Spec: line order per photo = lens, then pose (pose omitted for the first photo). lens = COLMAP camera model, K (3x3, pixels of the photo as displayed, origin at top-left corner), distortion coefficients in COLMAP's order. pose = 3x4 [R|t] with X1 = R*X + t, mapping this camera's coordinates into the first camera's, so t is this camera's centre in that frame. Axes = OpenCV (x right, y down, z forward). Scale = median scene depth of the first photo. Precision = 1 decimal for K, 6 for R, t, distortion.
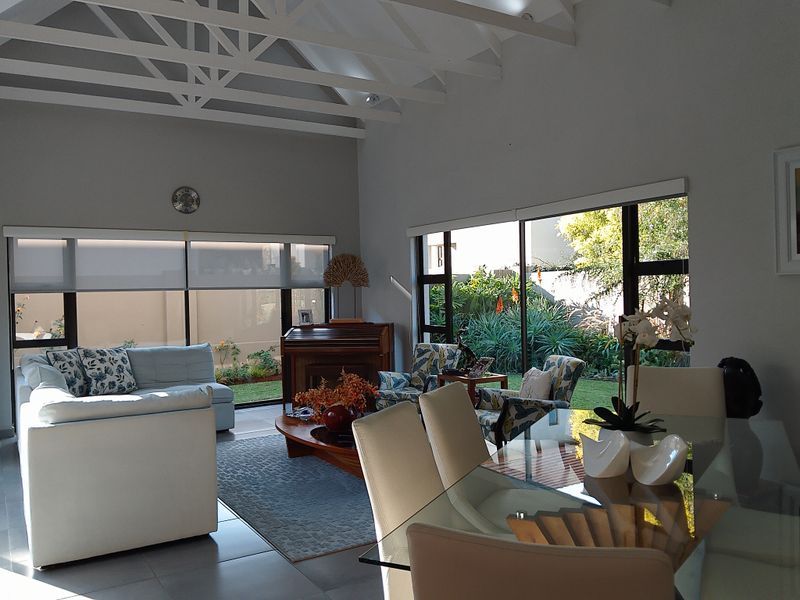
lens RADIAL K [[632.7, 0, 400.0], [0, 632.7, 300.0], [0, 0, 1]] dist [0.064617, -0.122665]
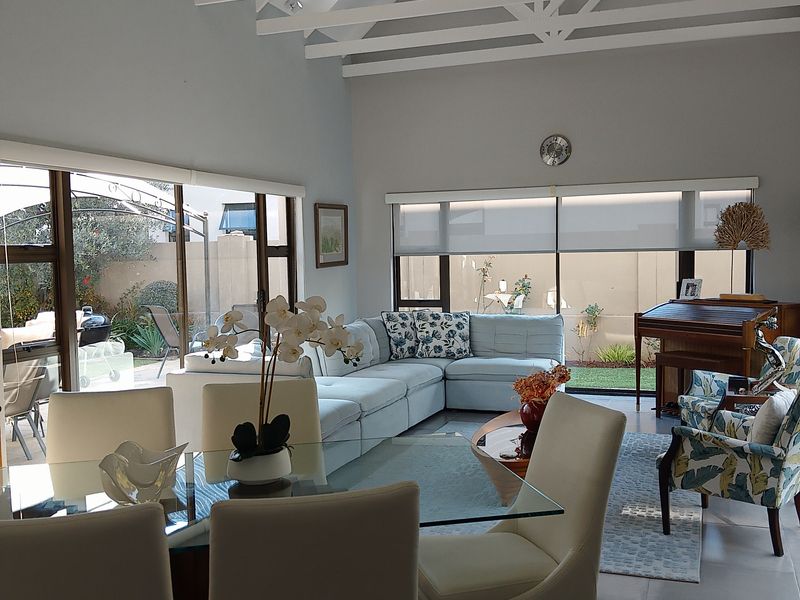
lens RADIAL K [[782.5, 0, 400.0], [0, 782.5, 300.0], [0, 0, 1]] dist [0.097227, -0.001362]
pose [[0.646910, 0.056443, -0.760475, 0.411883], [-0.007861, 0.997698, 0.067363, -0.025393], [0.762526, -0.037600, 0.645864, 0.142210]]
